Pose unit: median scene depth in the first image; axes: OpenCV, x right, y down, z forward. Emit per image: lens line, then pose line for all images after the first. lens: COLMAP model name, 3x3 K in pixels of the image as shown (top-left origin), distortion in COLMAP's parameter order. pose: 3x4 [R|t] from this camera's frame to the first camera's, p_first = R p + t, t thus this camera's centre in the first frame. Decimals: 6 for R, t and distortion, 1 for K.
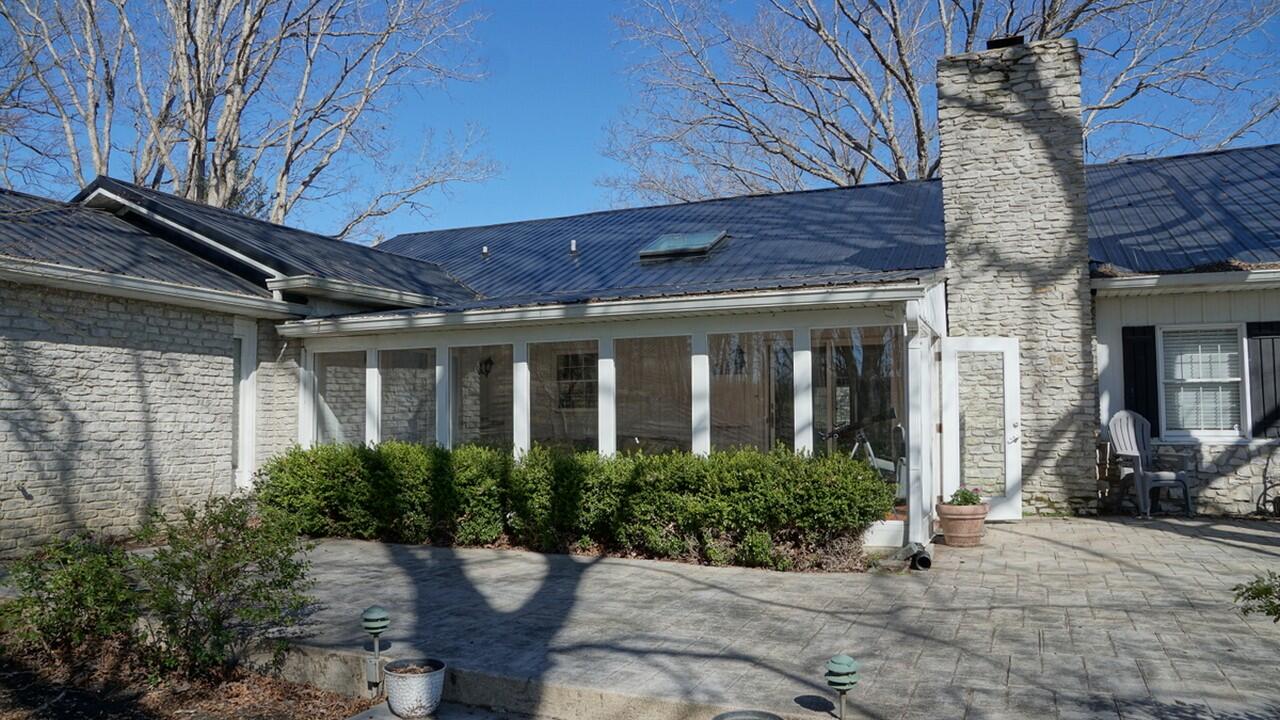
lens RADIAL K [[889.6, 0, 640.0], [0, 889.6, 360.0], [0, 0, 1]] dist [-0.130935, 0.101115]
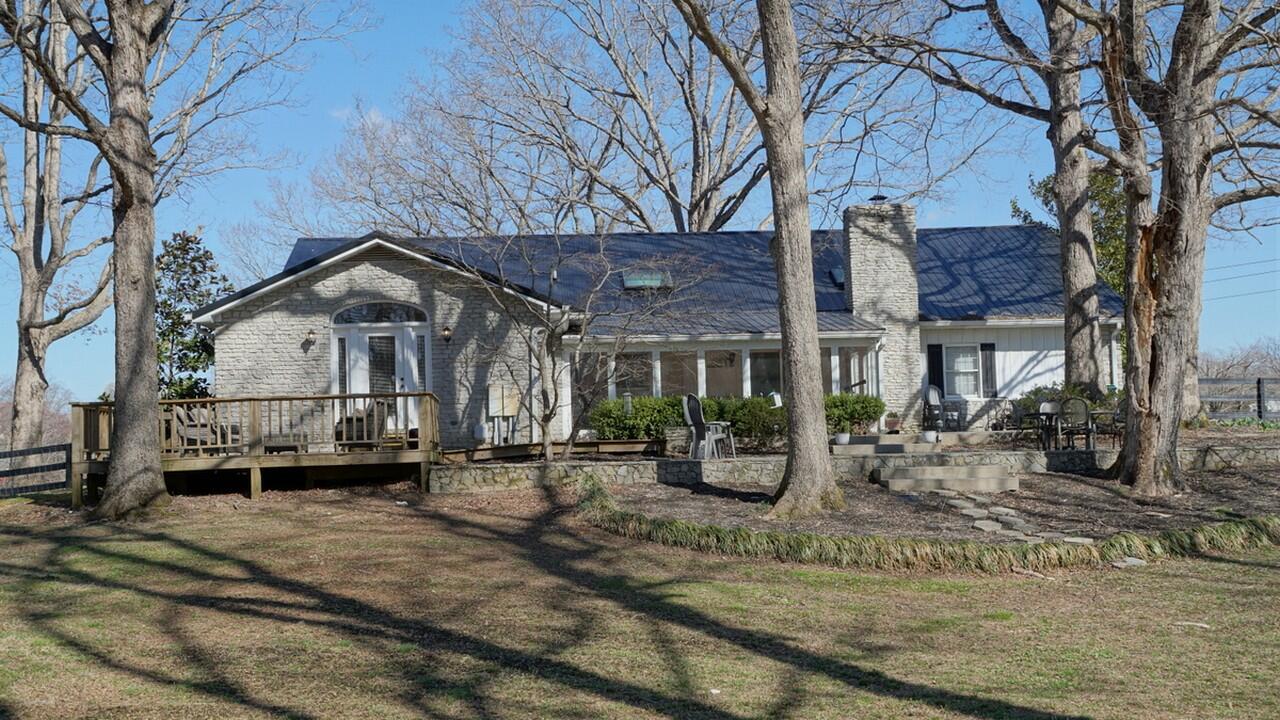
lens RADIAL K [[1579.2, 0, 640.0], [0, 1579.2, 360.0], [0, 0, 1]] dist [0.015026, 0.008051]
pose [[0.890926, 0.007818, 0.454080, -1.782413], [-0.007223, 0.999969, -0.003045, 0.014857], [-0.454090, -0.000567, 0.890956, -2.063180]]
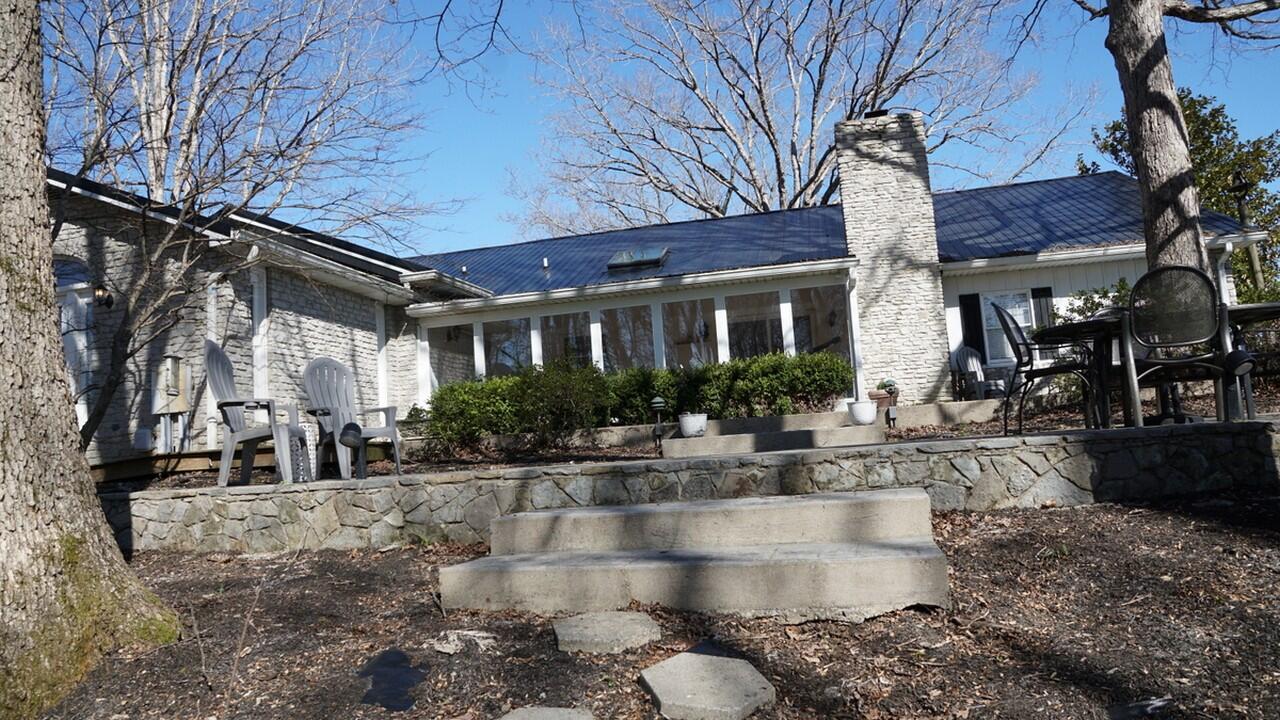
lens RADIAL K [[889.6, 0, 640.0], [0, 889.6, 360.0], [0, 0, 1]] dist [-0.130935, 0.101115]
pose [[0.981429, -0.039054, 0.187808, -0.314402], [0.047916, 0.997931, -0.042878, 0.121905], [-0.185745, 0.051080, 0.981269, -0.447146]]
